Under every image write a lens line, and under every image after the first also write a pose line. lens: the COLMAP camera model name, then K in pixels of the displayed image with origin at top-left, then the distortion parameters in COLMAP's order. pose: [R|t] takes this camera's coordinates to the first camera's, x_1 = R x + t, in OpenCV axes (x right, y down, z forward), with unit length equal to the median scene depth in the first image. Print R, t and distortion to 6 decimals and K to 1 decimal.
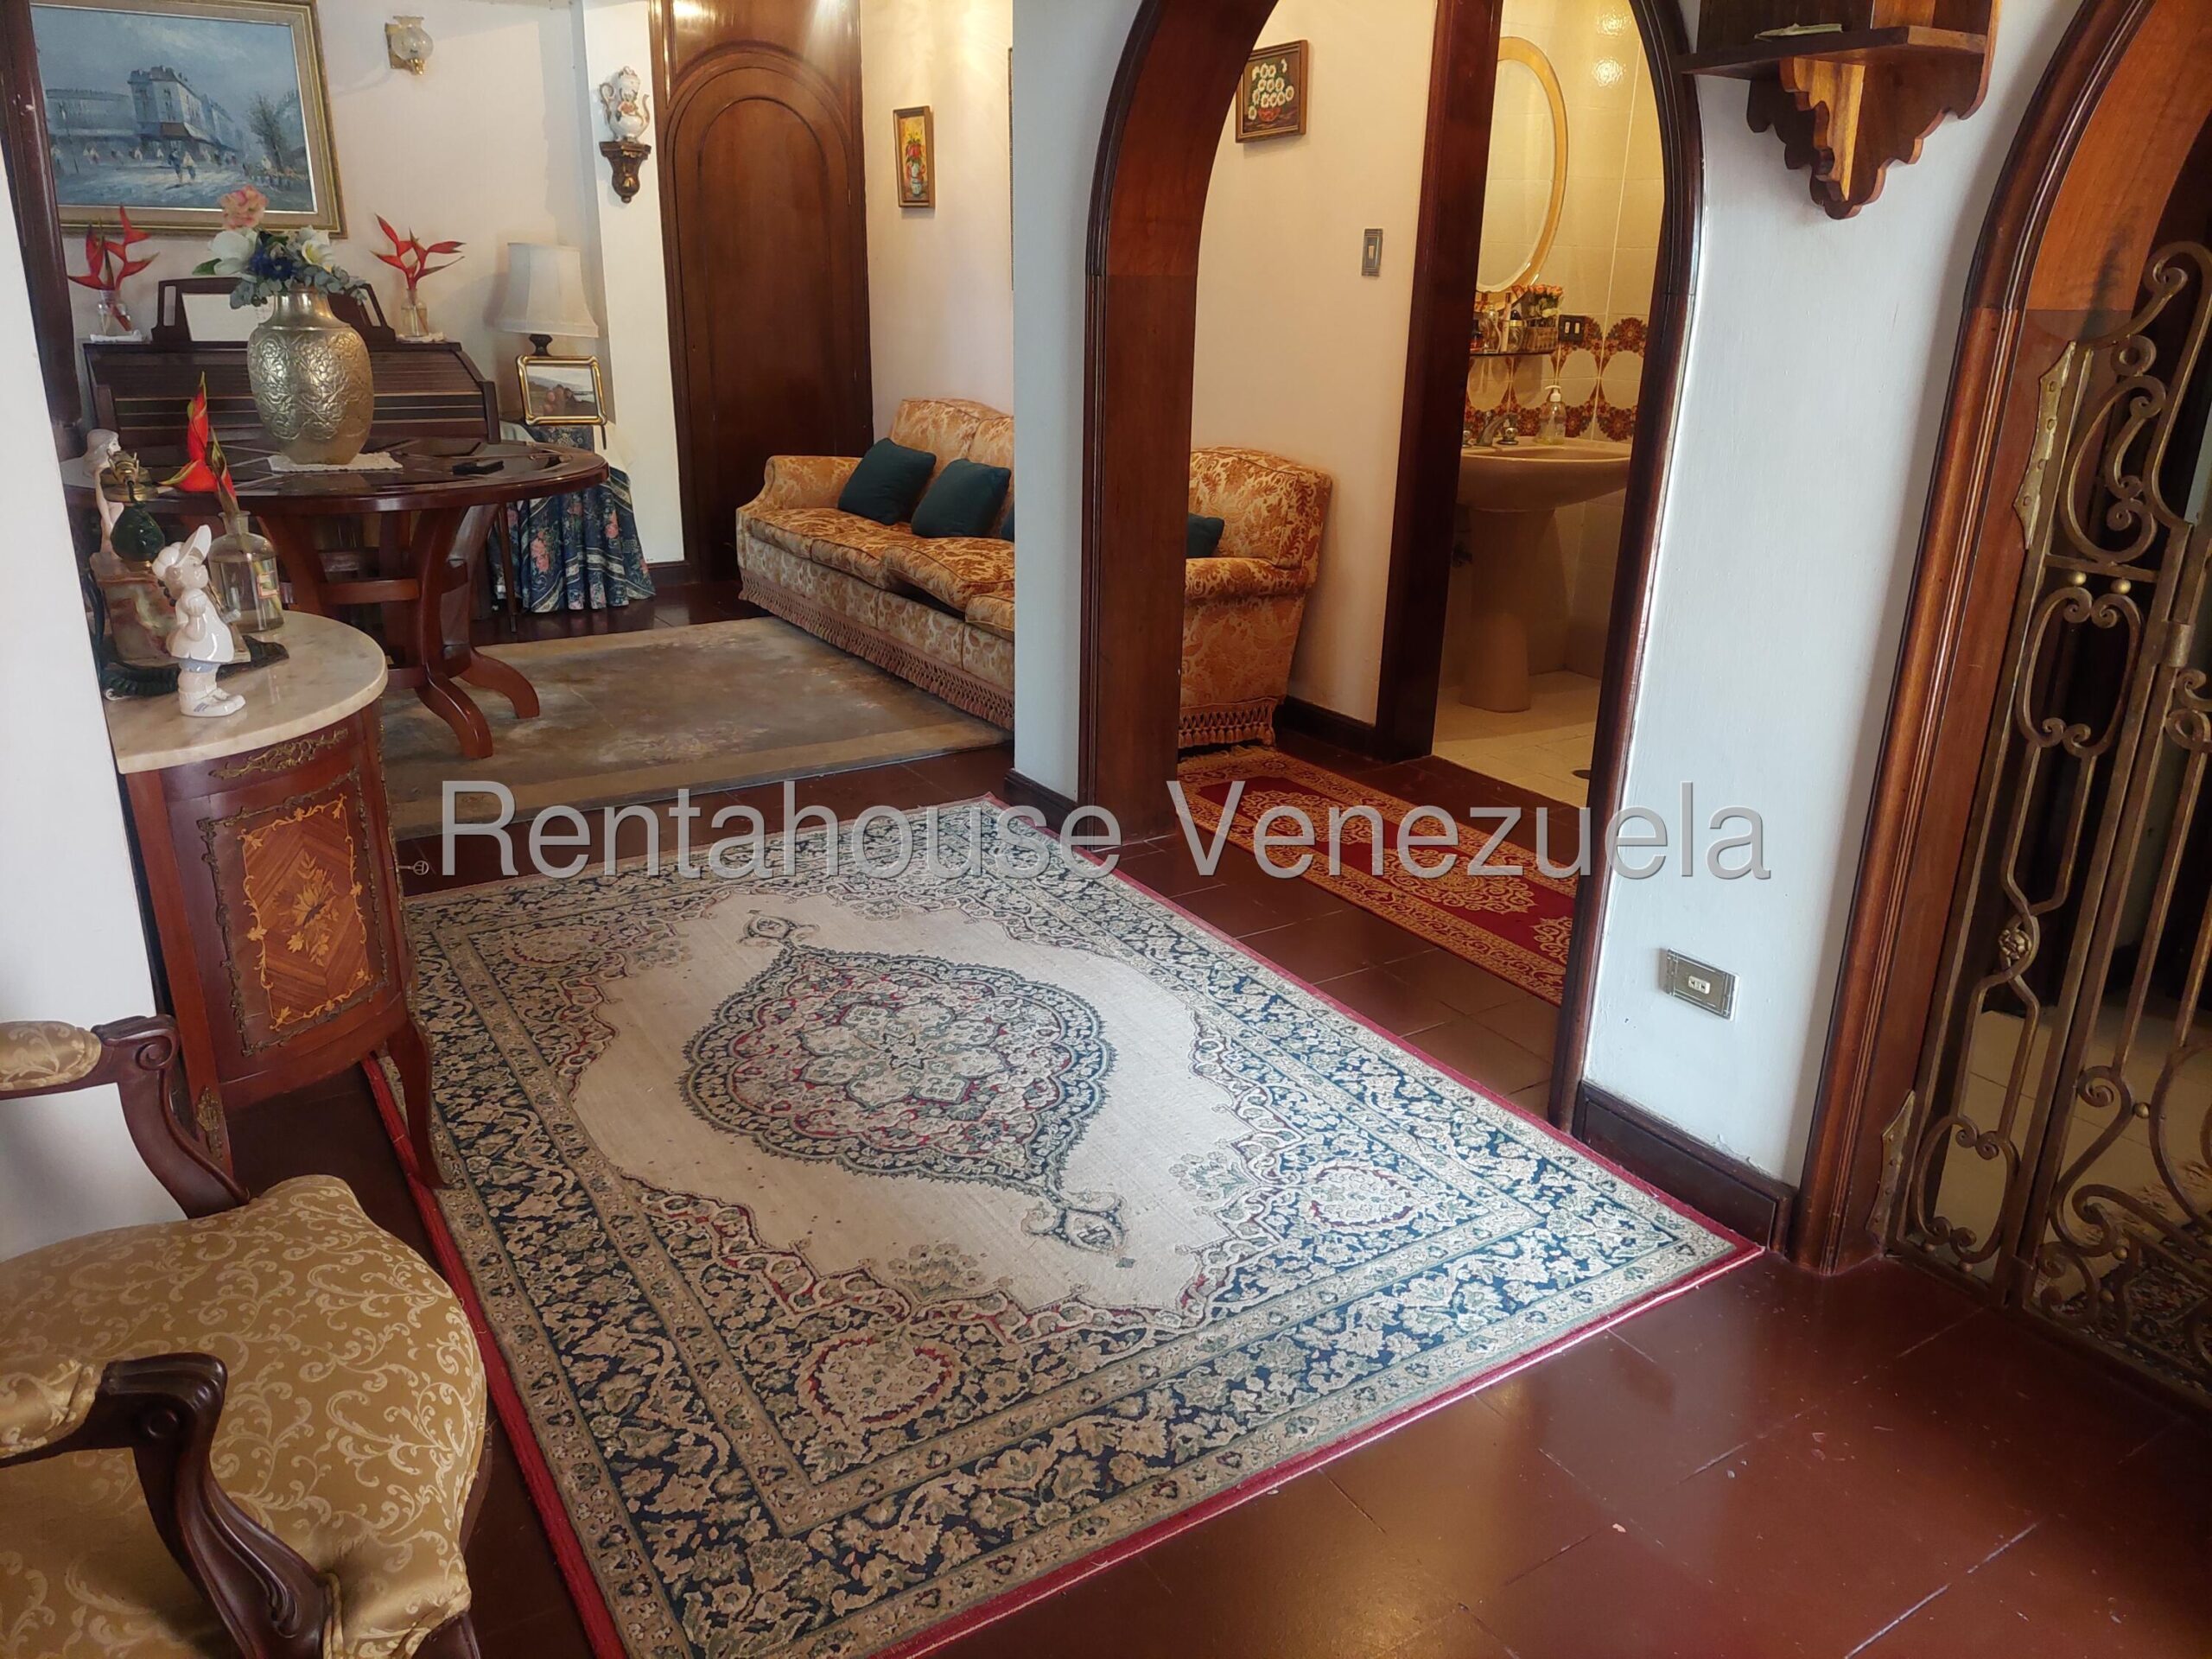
lens RADIAL K [[1577.4, 0, 1109.2], [0, 1577.4, 794.3], [0, 0, 1]] dist [0.137574, -0.186444]
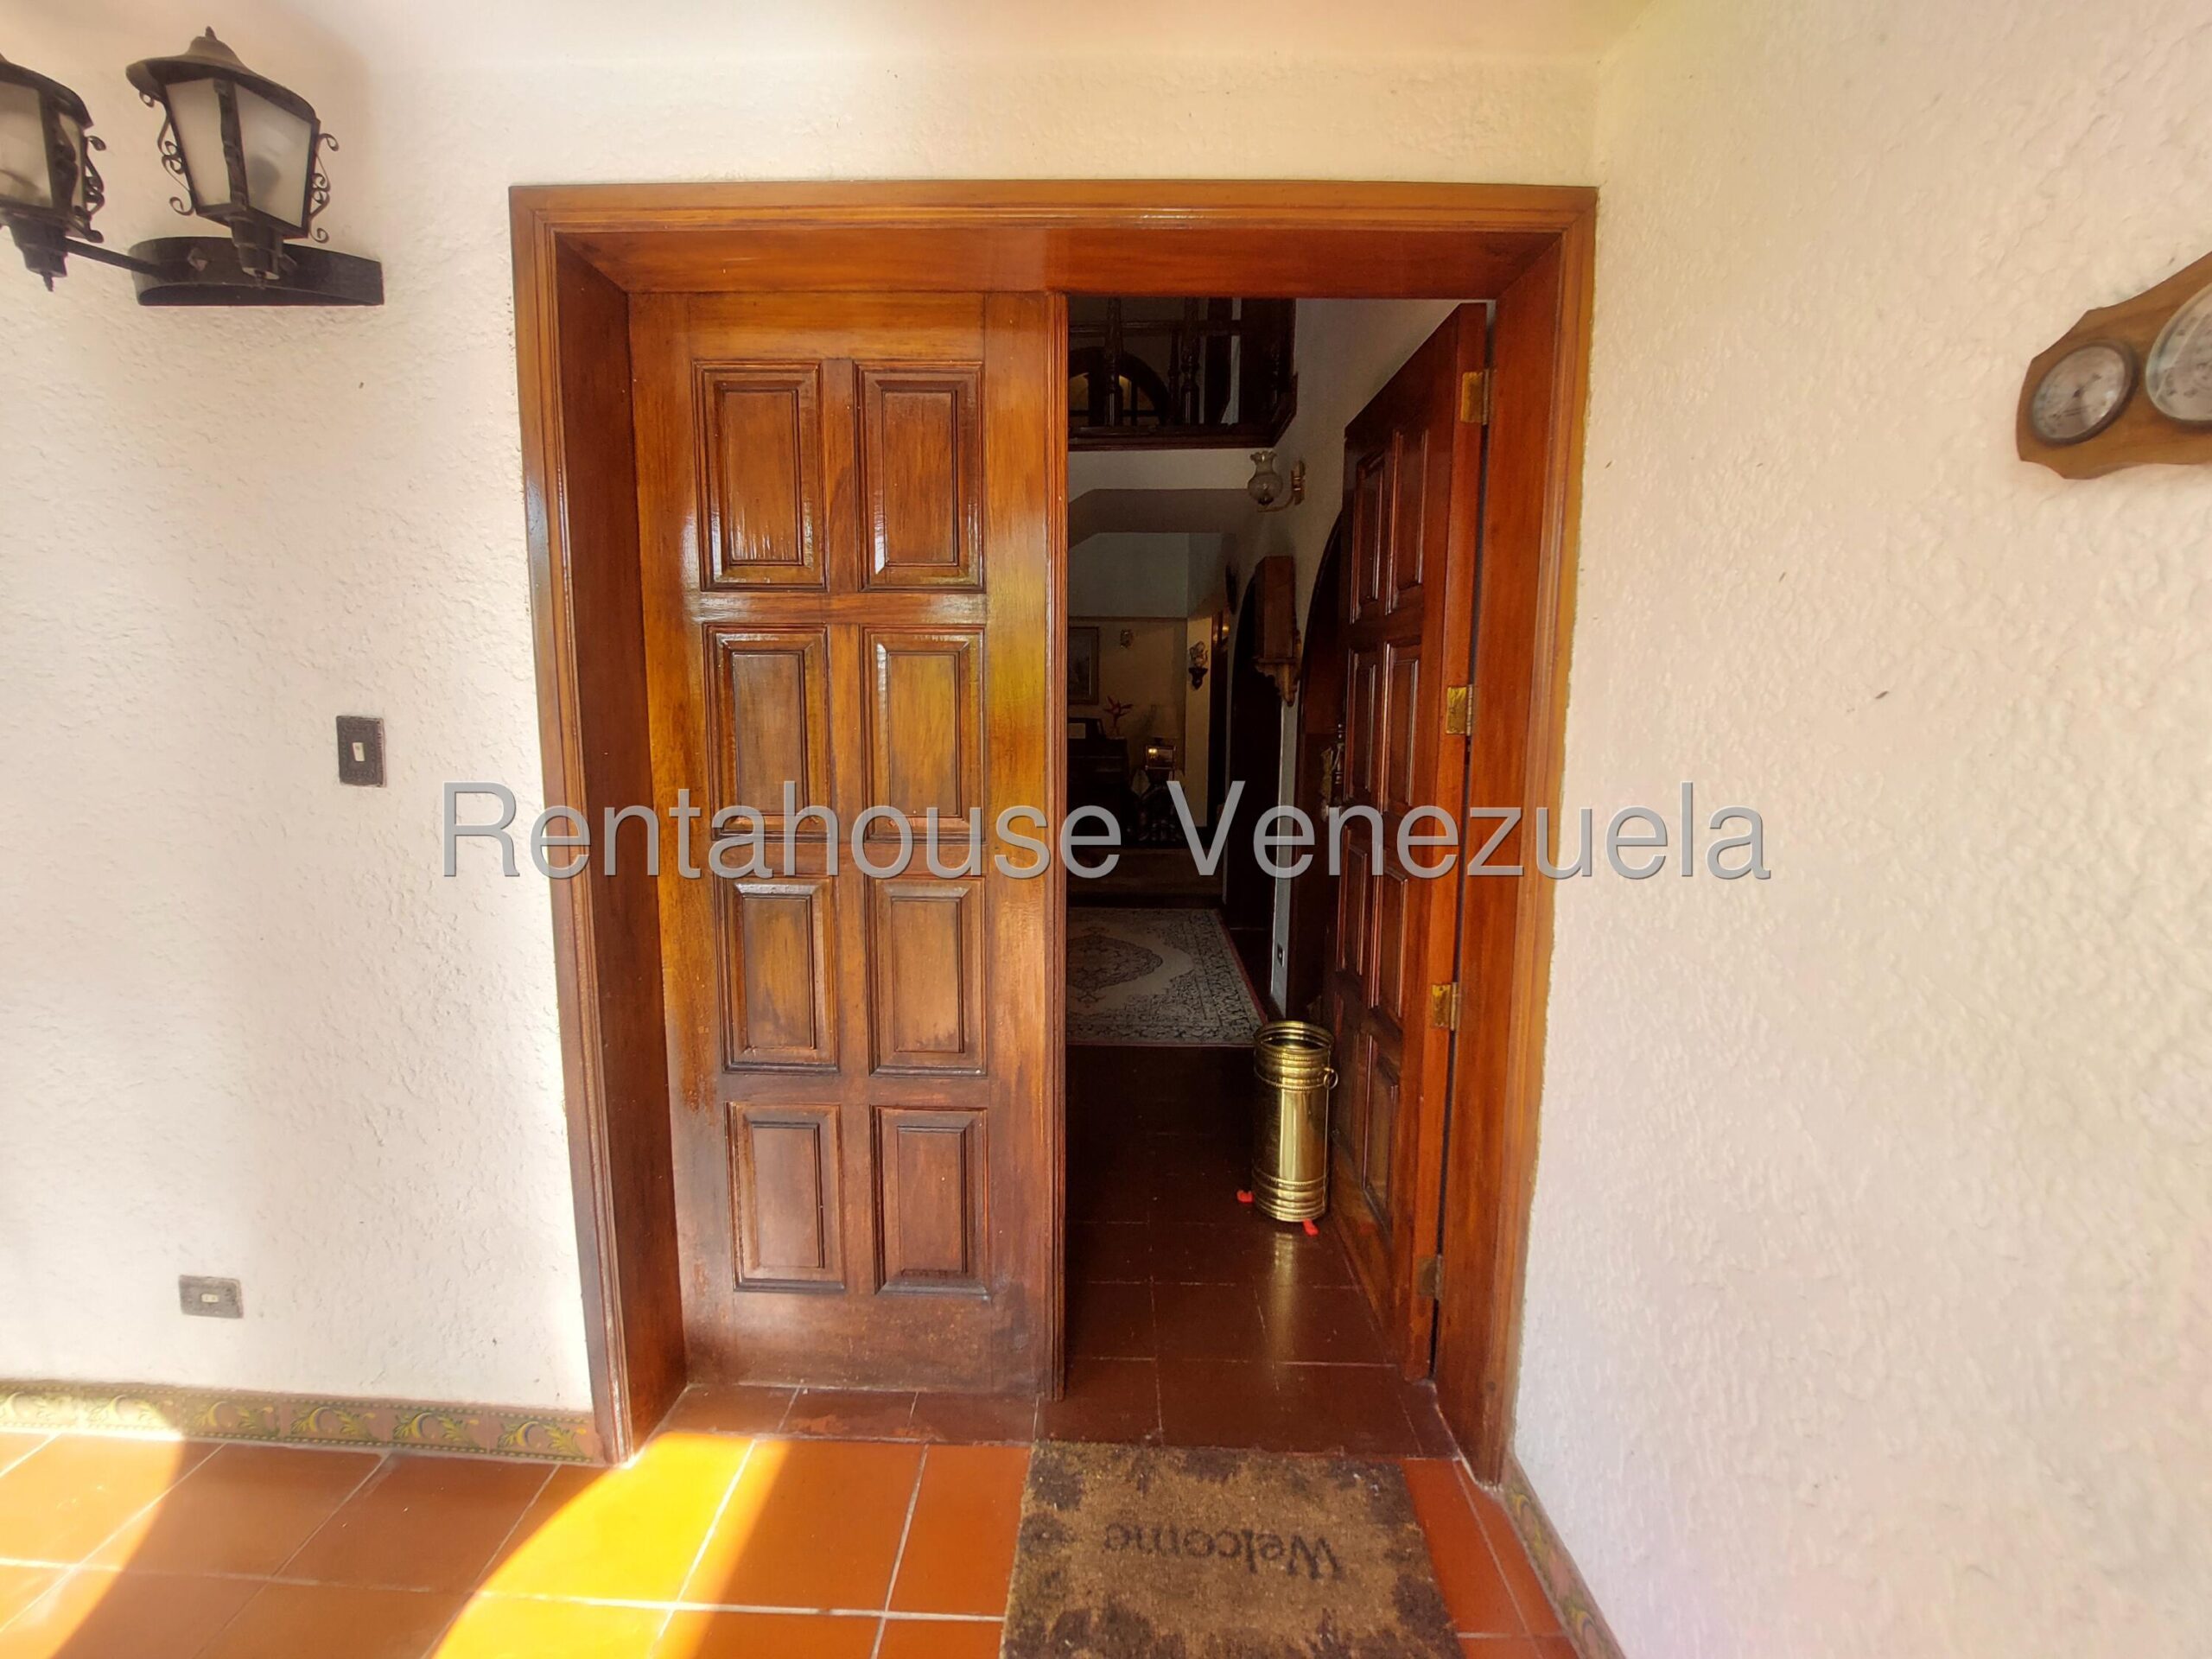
lens RADIAL K [[881.9, 0, 1102.0], [0, 881.9, 796.4], [0, 0, 1]] dist [-0.012581, -0.003297]
pose [[0.834677, 0.054679, -0.548018, 0.921195], [-0.170932, 0.971640, -0.163397, 0.150109], [0.523542, 0.230057, 0.820352, -0.527026]]
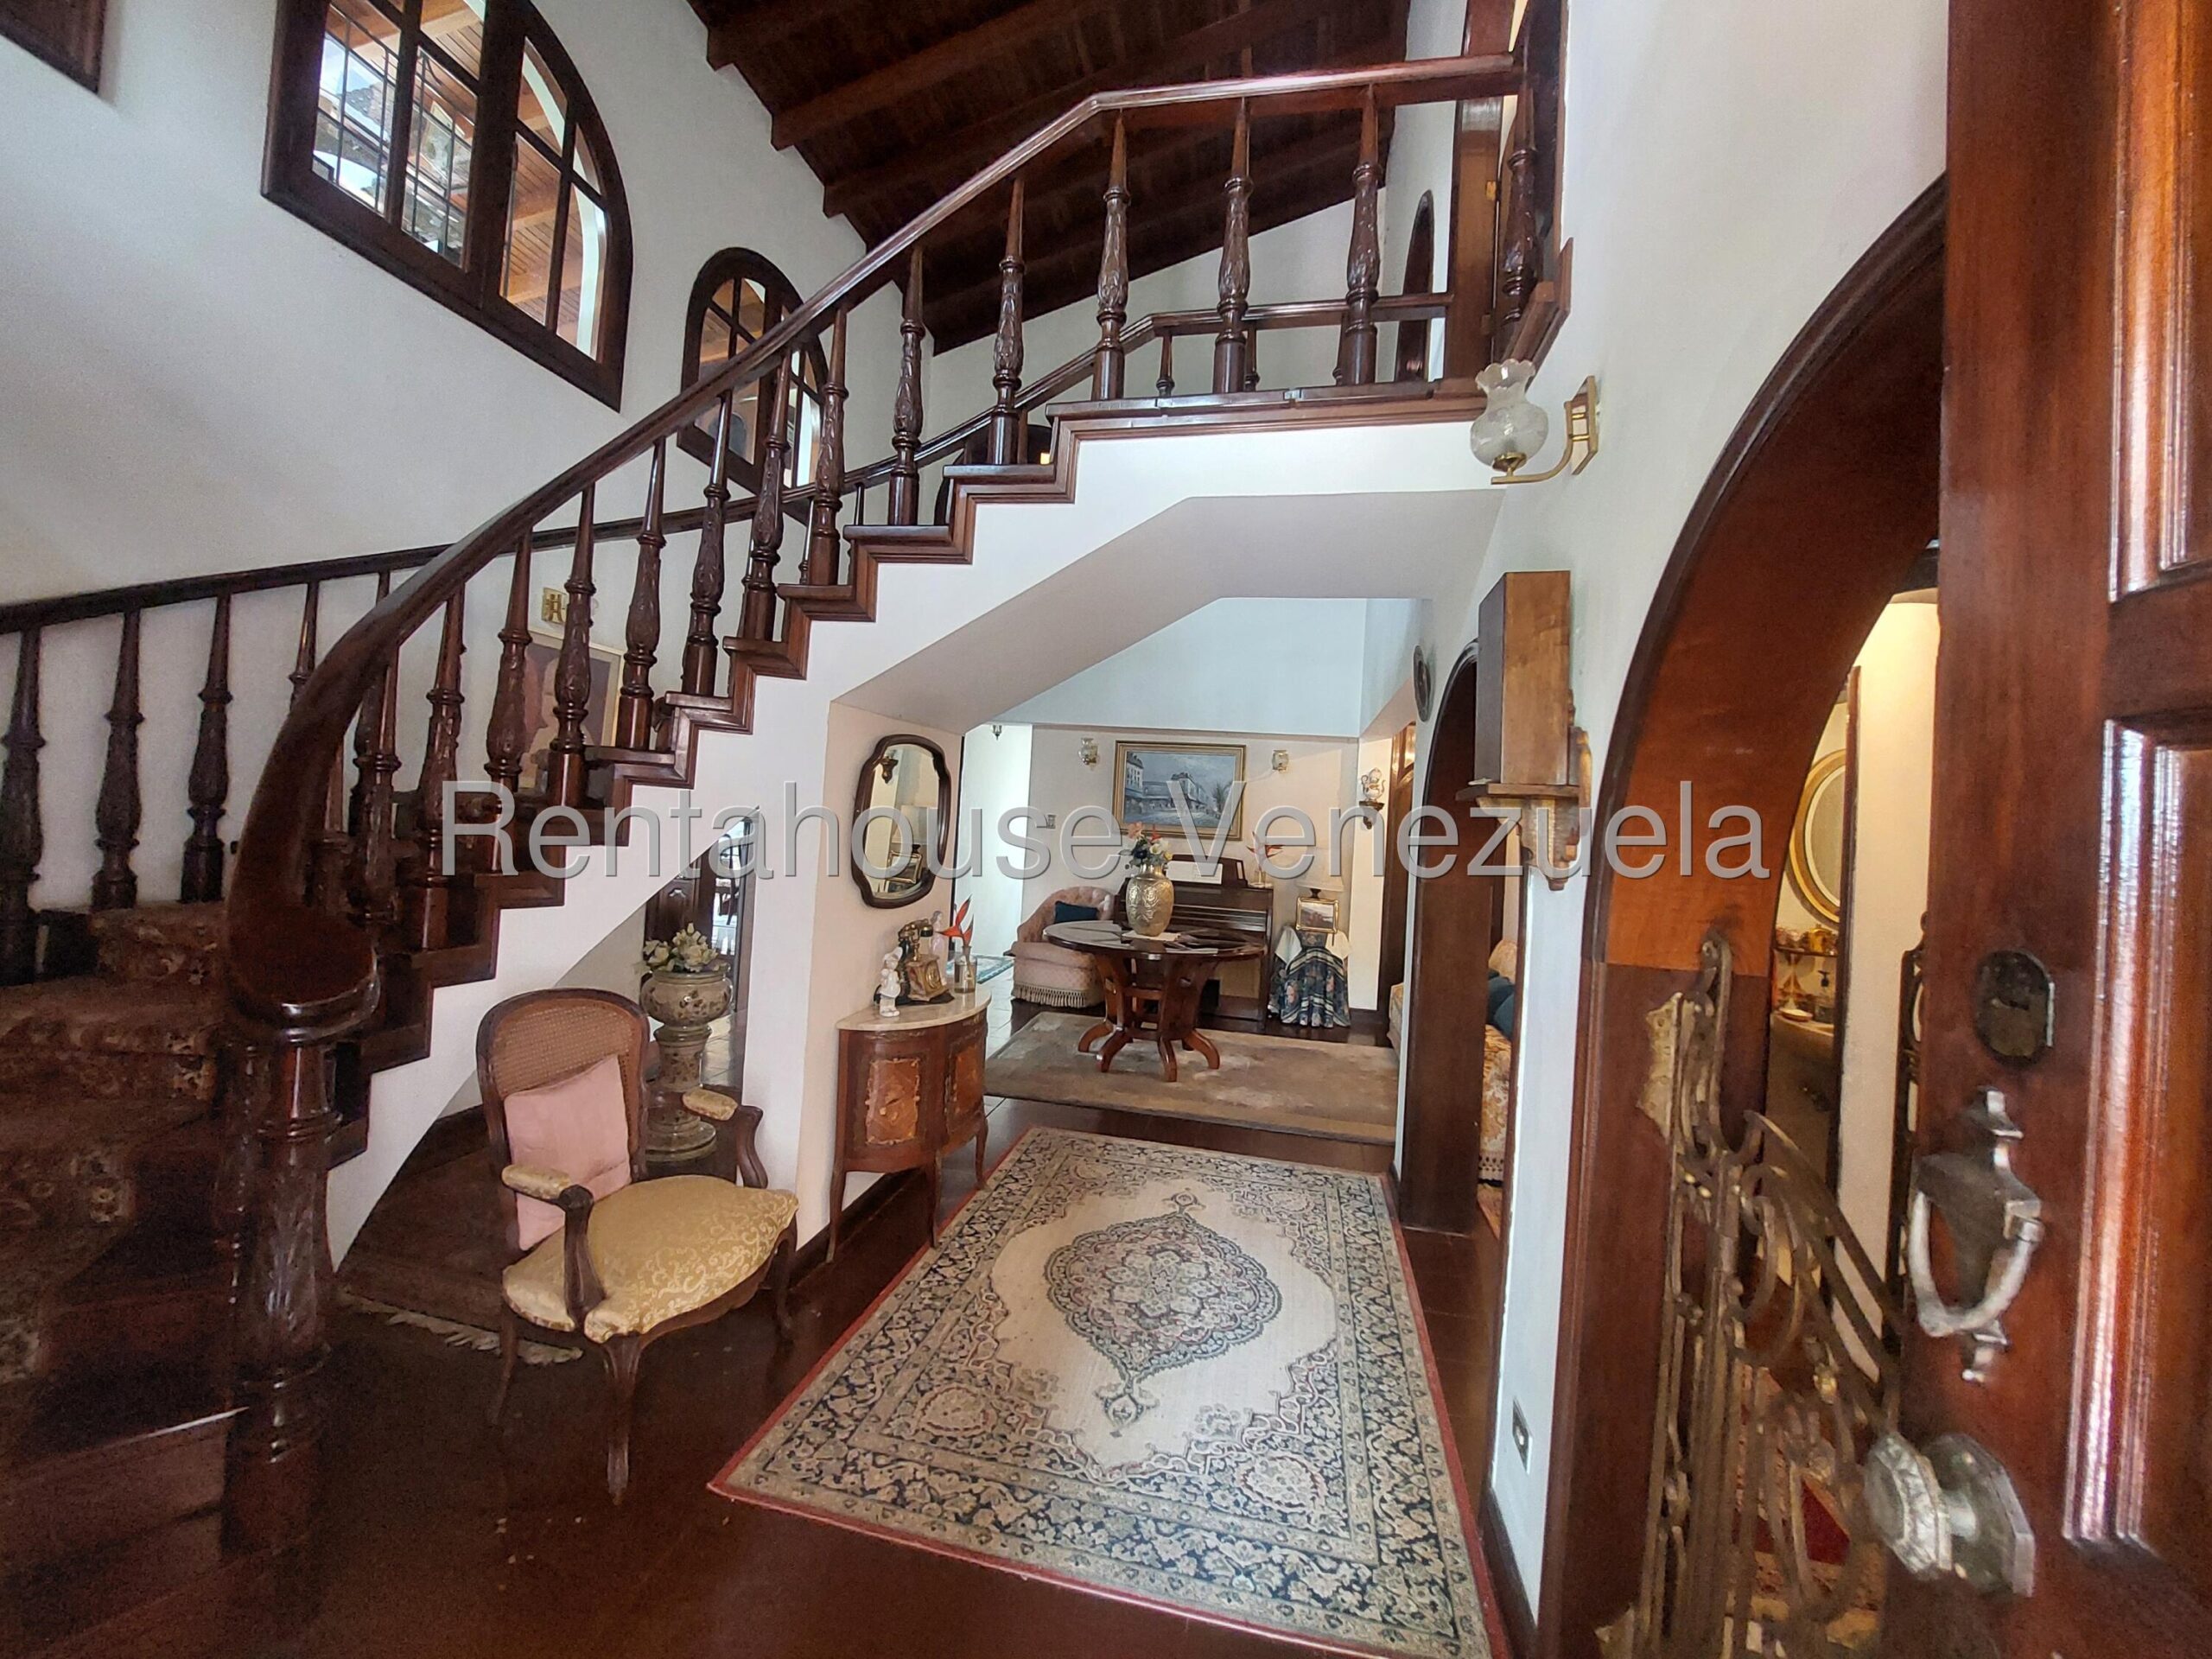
lens RADIAL K [[881.9, 0, 1102.0], [0, 881.9, 796.4], [0, 0, 1]] dist [-0.012581, -0.003297]
pose [[0.711930, 0.013405, -0.702123, 0.595331], [-0.269121, 0.928694, -0.255148, -0.089999], [0.648637, 0.370603, 0.664773, 0.101730]]
